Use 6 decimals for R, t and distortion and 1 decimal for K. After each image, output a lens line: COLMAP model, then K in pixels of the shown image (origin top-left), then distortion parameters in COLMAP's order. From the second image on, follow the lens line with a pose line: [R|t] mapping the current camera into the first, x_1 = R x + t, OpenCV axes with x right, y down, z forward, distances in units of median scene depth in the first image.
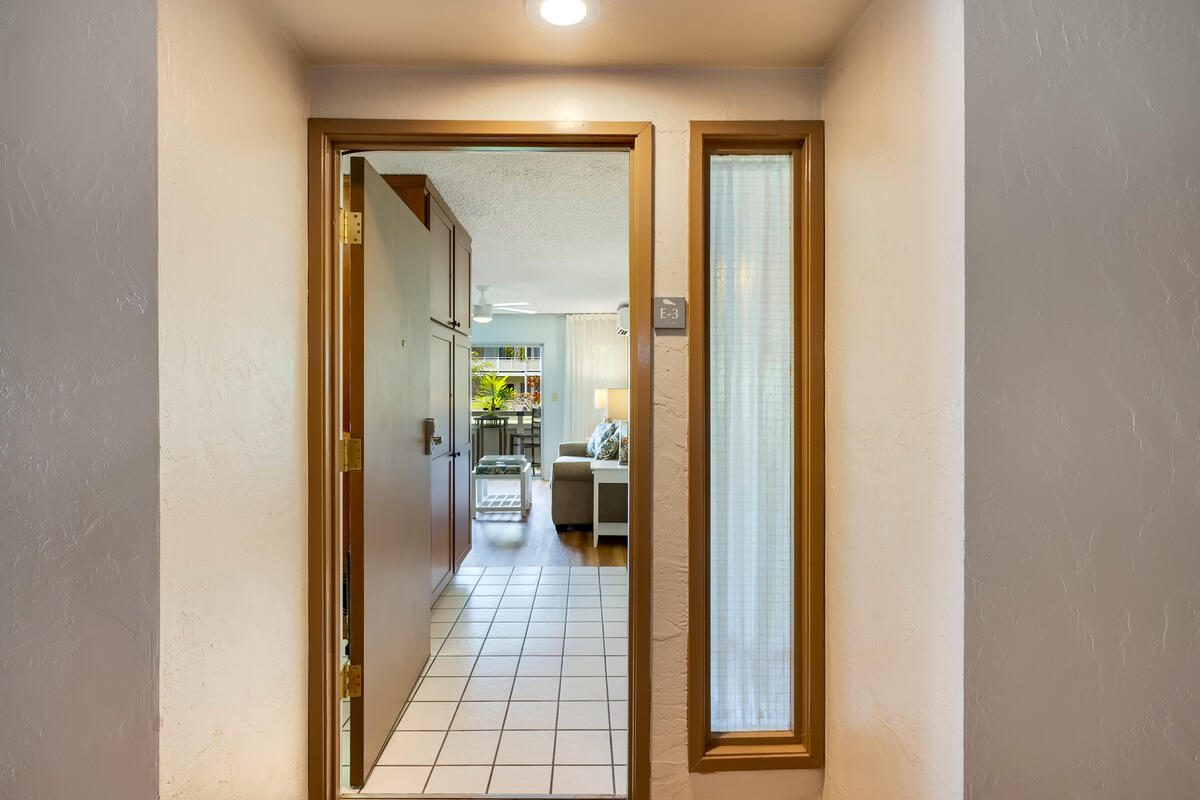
lens RADIAL K [[524.3, 0, 593.9], [0, 524.3, 393.6], [0, 0, 1]] dist [-0.010354, 0.000993]
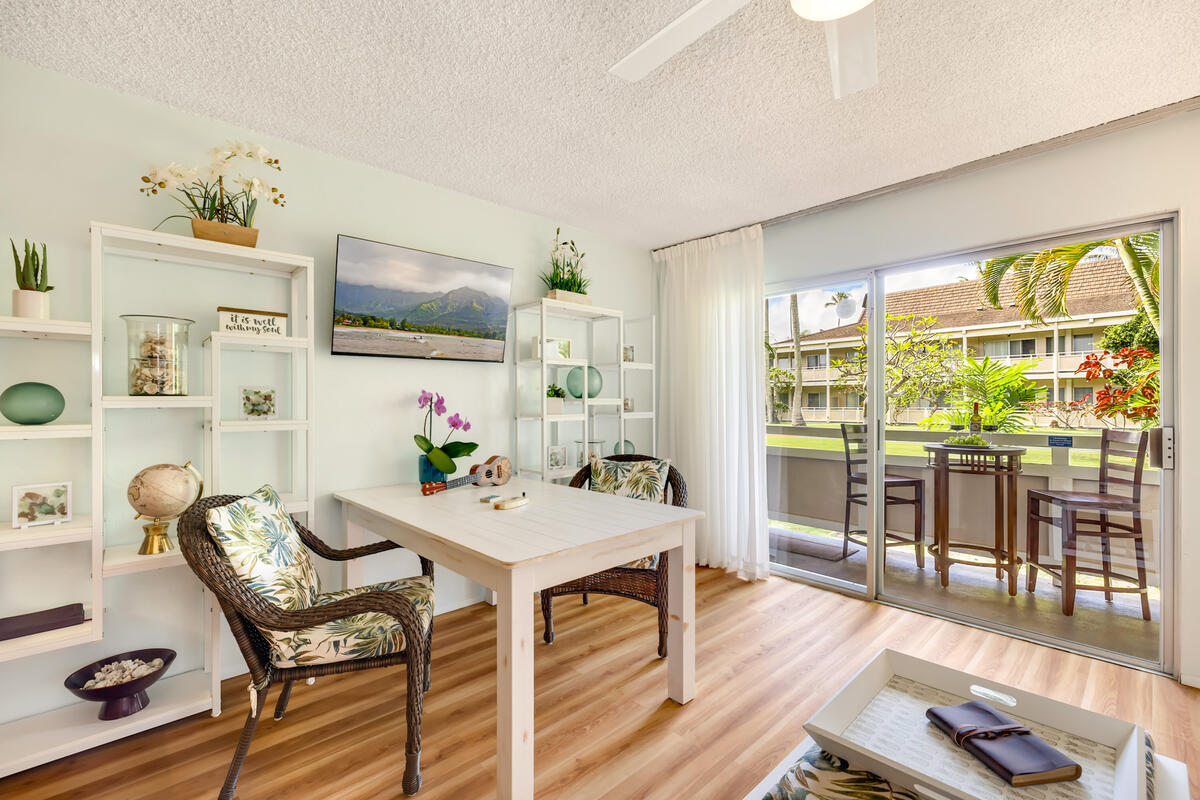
lens RADIAL K [[508.0, 0, 600.1], [0, 508.0, 406.3], [0, 0, 1]] dist [0.001981, -0.000263]
pose [[0.654131, 0.000404, -0.756381, -0.078419], [0.002742, 0.999992, 0.002905, 0.009513], [0.756376, -0.003974, 0.654125, 0.490672]]
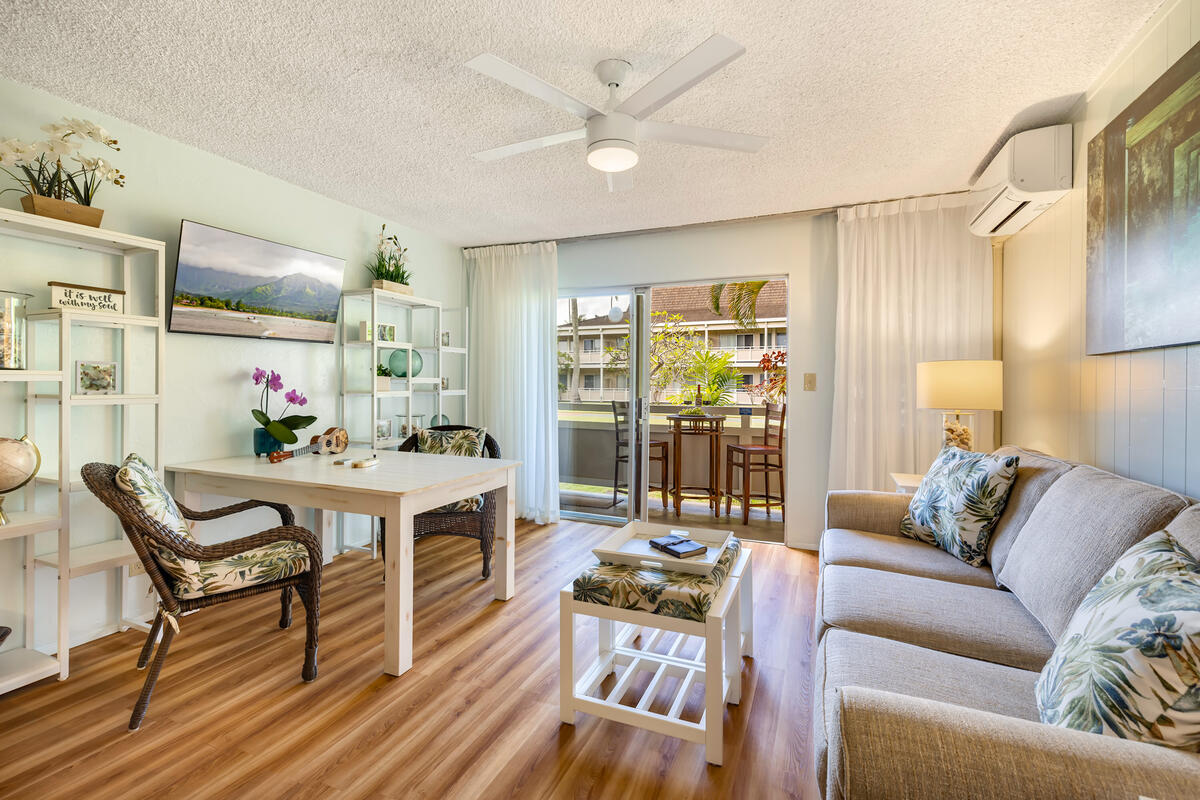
lens RADIAL K [[524.3, 0, 604.8], [0, 524.3, 388.9], [0, 0, 1]] dist [-0.010354, 0.000993]
pose [[0.909247, 0.009488, -0.416148, -0.039560], [-0.007105, 0.999948, 0.007273, 0.009979], [0.416195, -0.003657, 0.909268, 0.403536]]
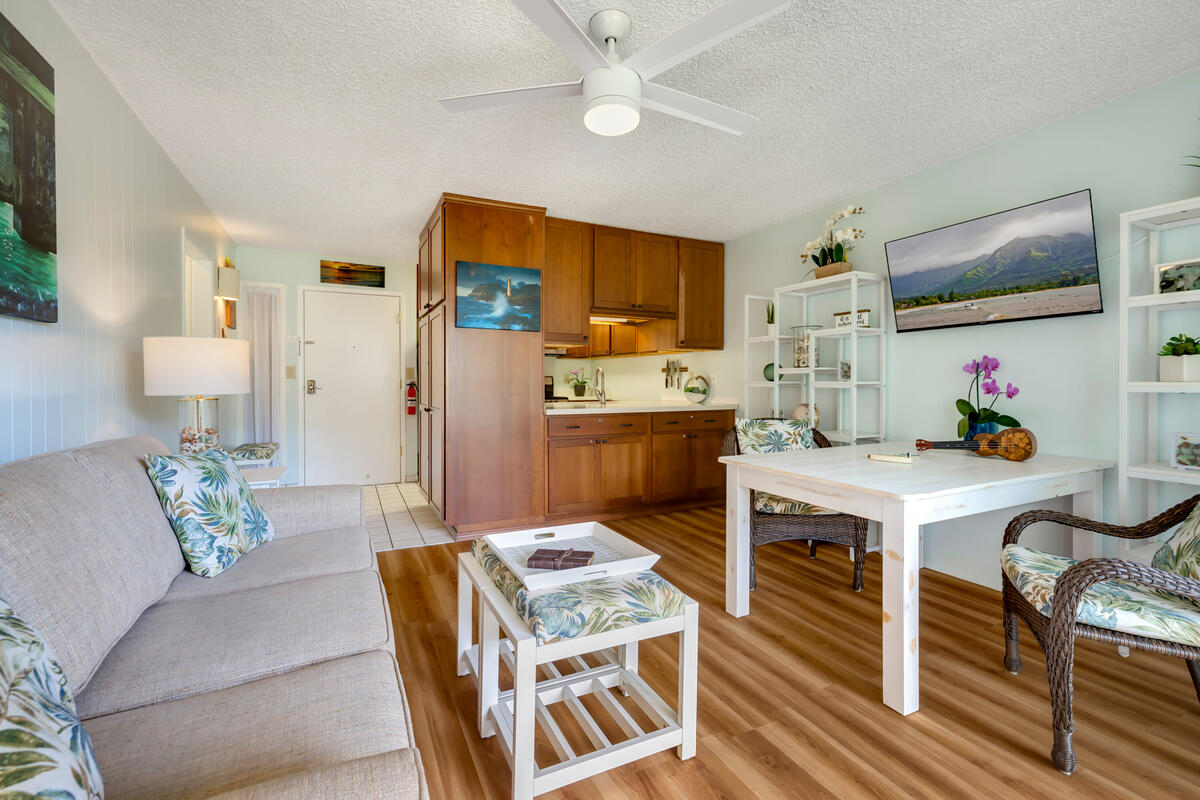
lens RADIAL K [[508.0, 0, 602.5], [0, 508.0, 389.1], [0, 0, 1]] dist [0.001981, -0.000263]
pose [[-0.907785, 0.005360, -0.419402, -0.043957], [-0.001718, 0.999862, 0.016497, 0.015764], [0.419433, 0.015696, -0.907651, 0.782087]]
